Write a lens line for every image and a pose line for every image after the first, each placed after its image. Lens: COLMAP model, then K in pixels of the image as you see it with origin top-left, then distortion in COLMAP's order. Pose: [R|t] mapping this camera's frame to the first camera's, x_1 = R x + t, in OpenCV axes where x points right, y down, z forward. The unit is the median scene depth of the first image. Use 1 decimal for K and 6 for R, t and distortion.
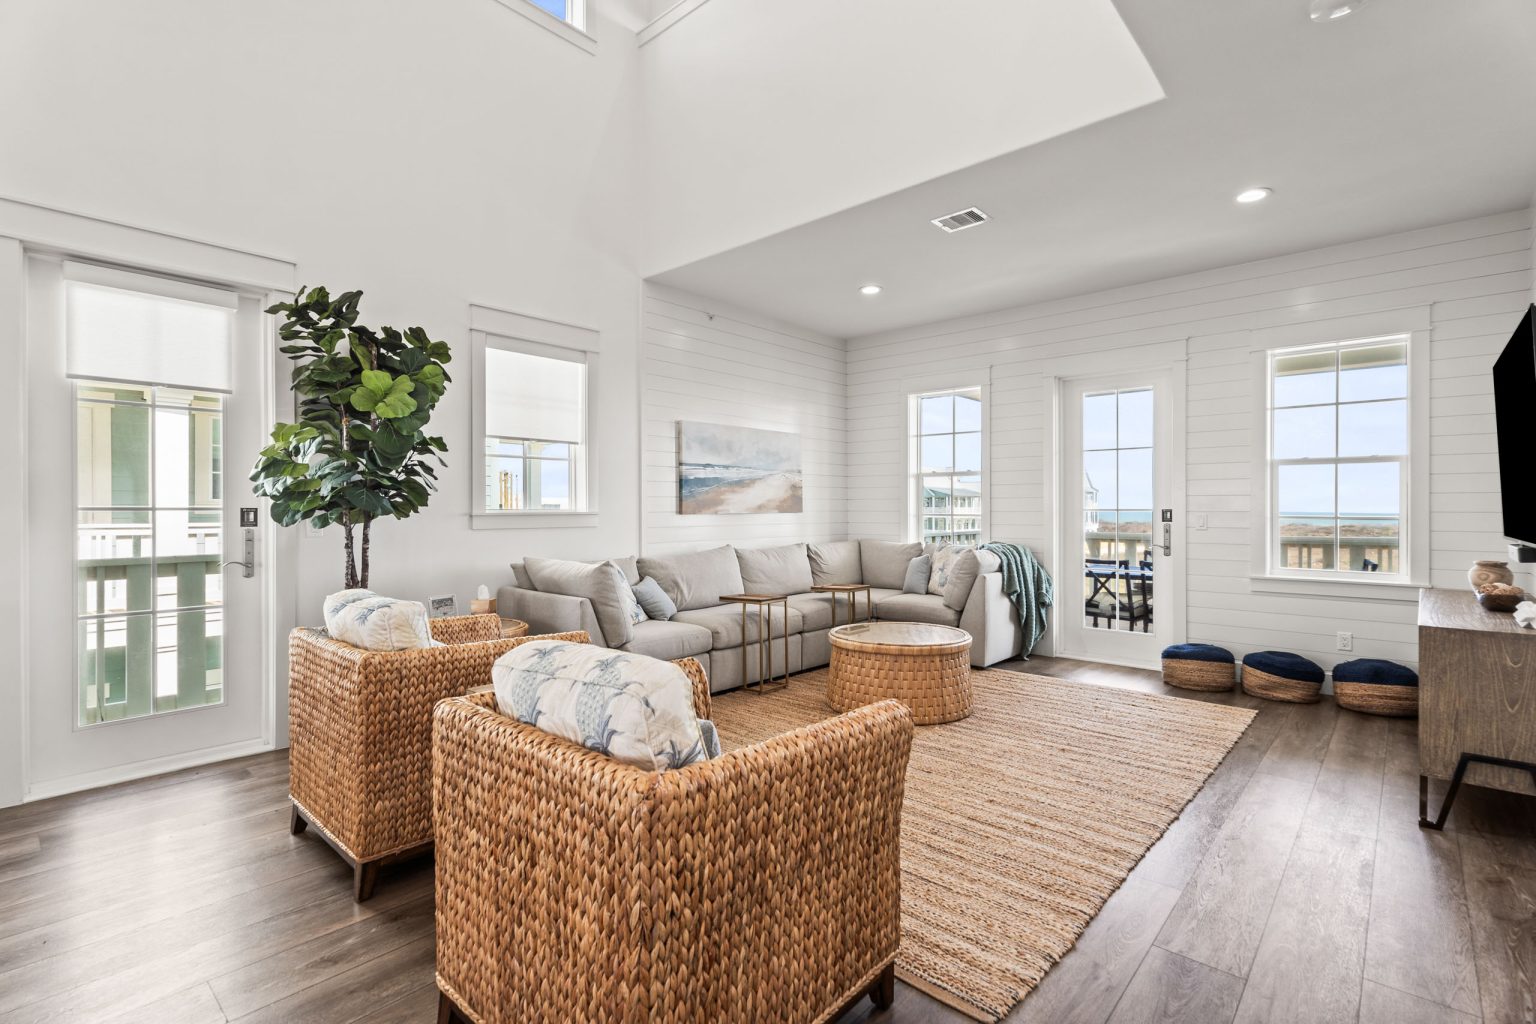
lens RADIAL K [[700.2, 0, 791.9], [0, 700.2, 505.1], [0, 0, 1]] dist [0.012693, 0.000077]
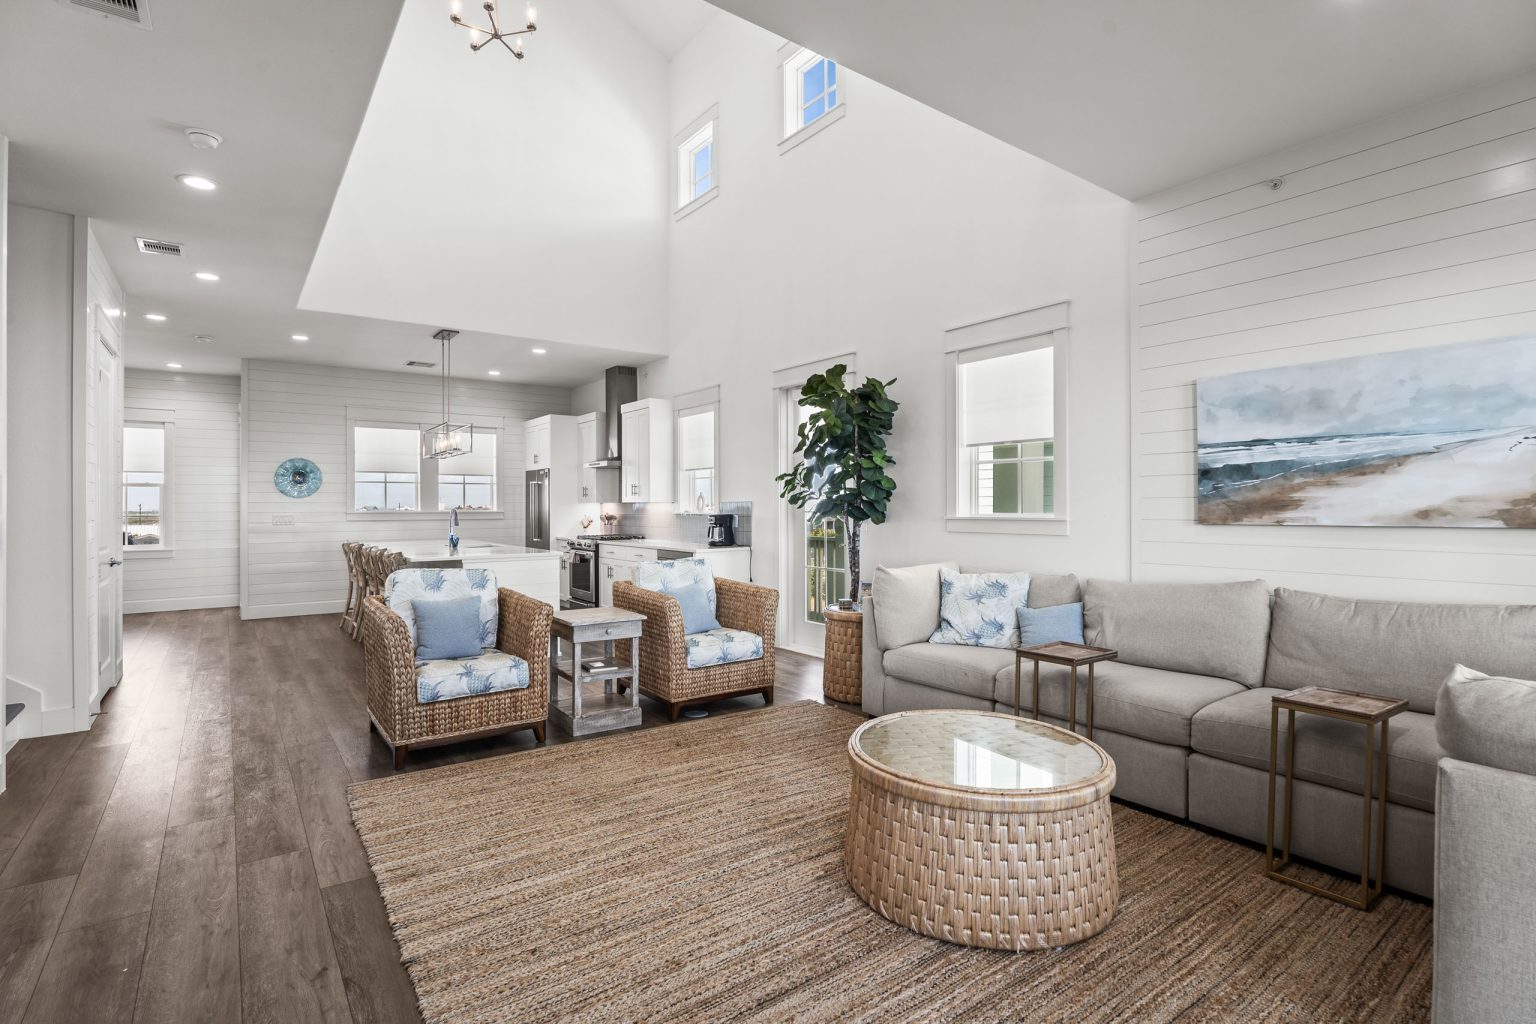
lens RADIAL K [[750.7, 0, 769.6], [0, 750.7, 503.4], [0, 0, 1]] dist [-0.003287, 0.000334]
pose [[-0.217918, -0.011884, -0.975895, 0.599919], [-0.003702, 0.999929, -0.011350, 0.003374], [0.975960, 0.001140, -0.217947, 0.763757]]
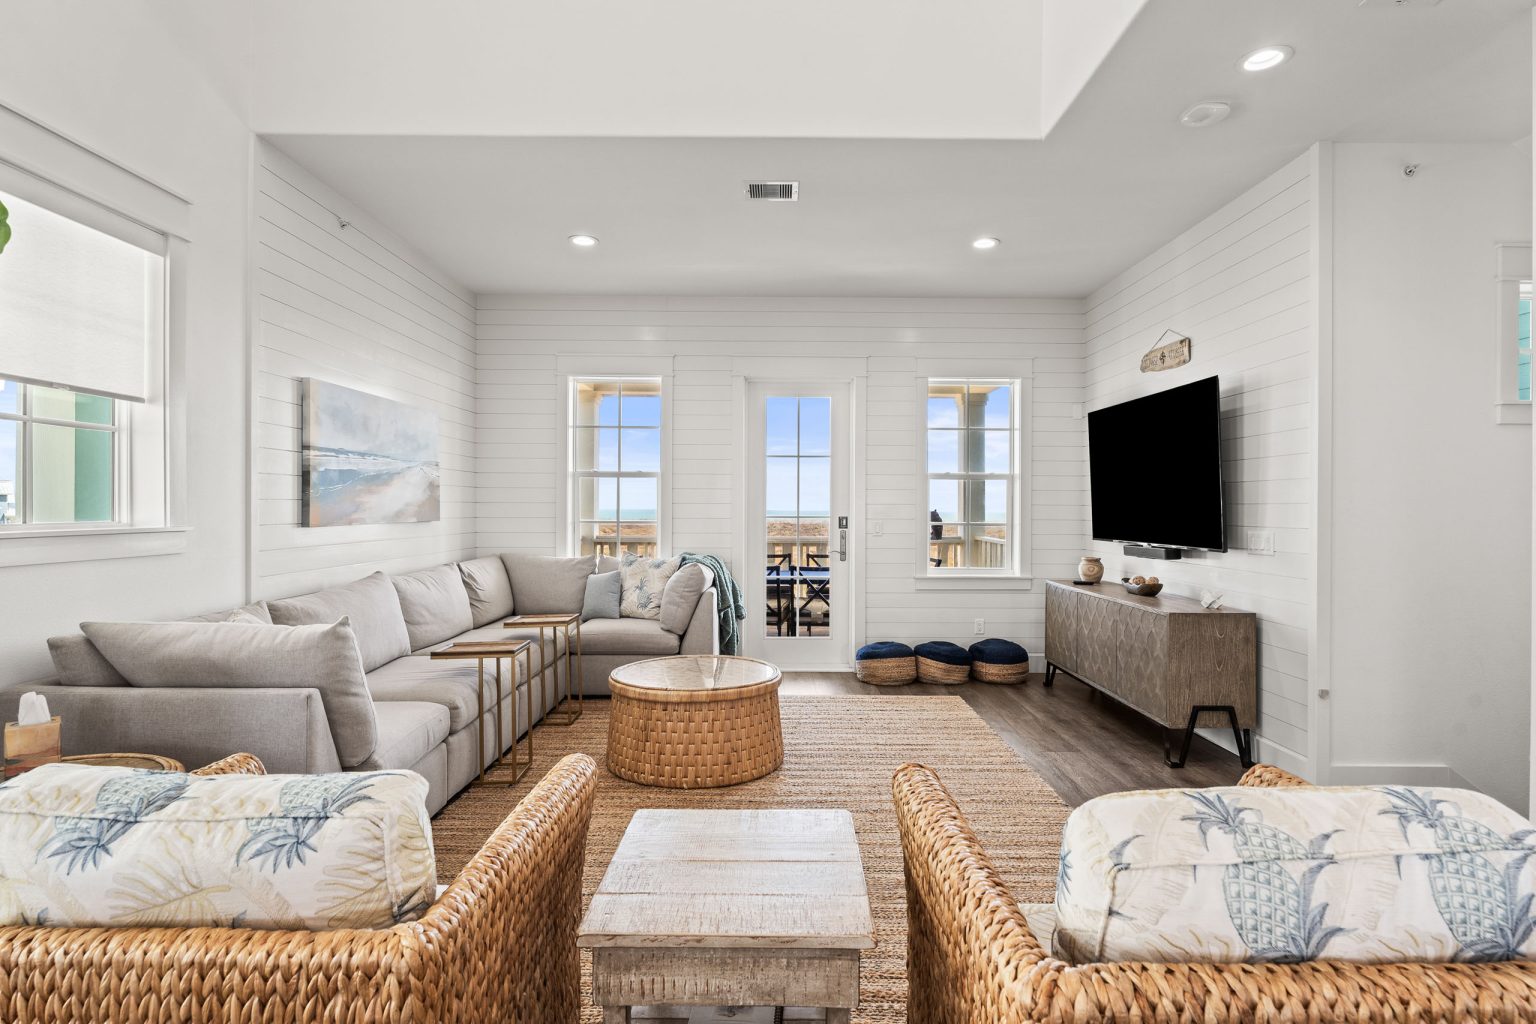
lens RADIAL K [[750.7, 0, 769.6], [0, 750.7, 503.4], [0, 0, 1]] dist [-0.003287, 0.000334]
pose [[0.758230, 0.008225, 0.651935, -0.280907], [-0.008179, 0.999962, -0.003104, -0.009422], [-0.651936, -0.002978, 0.758268, 0.220407]]
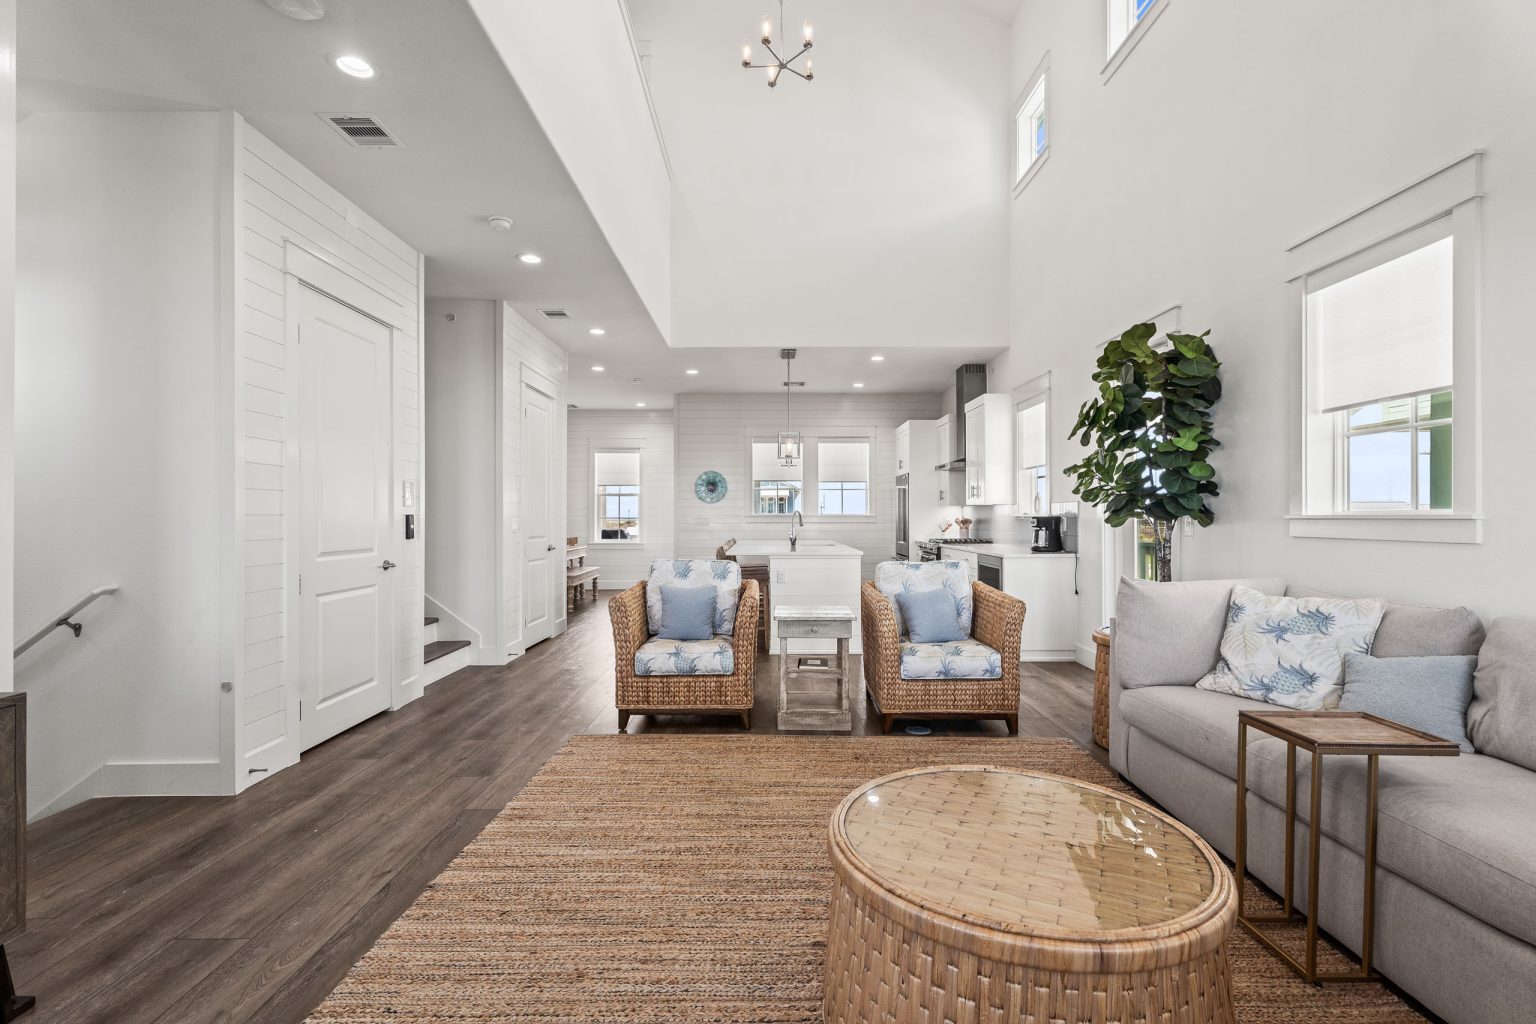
lens RADIAL K [[721.5, 0, 768.0], [0, 721.5, 512.0], [0, 0, 1]] dist [0.009386, 0.000438]
pose [[-0.753559, -0.012200, -0.657267, 0.398361], [-0.008535, 0.999925, -0.008776, 0.015100], [0.657325, -0.001004, -0.753606, 0.952687]]
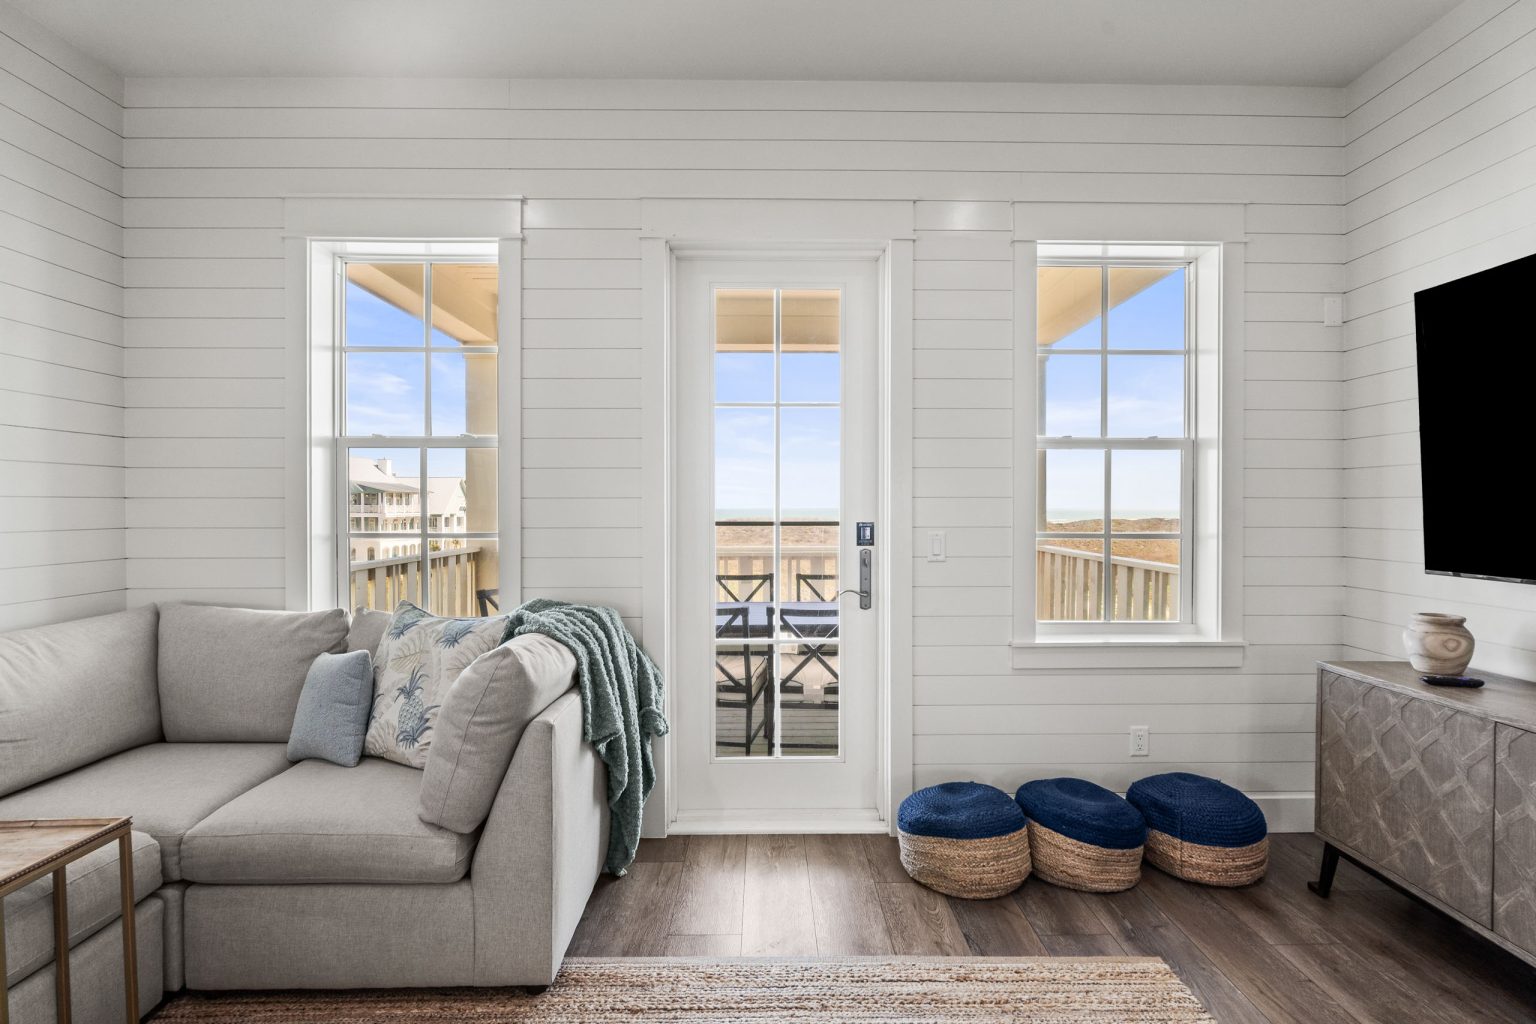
lens RADIAL K [[719.1, 0, 768.0], [0, 719.1, 512.0], [0, 0, 1]] dist [-0.021253, -0.000114]
pose [[0.754004, -0.004923, 0.656852, 0.118469], [-0.003620, 0.999926, 0.011650, -0.008001], [-0.656860, -0.011162, 0.753930, 0.635217]]
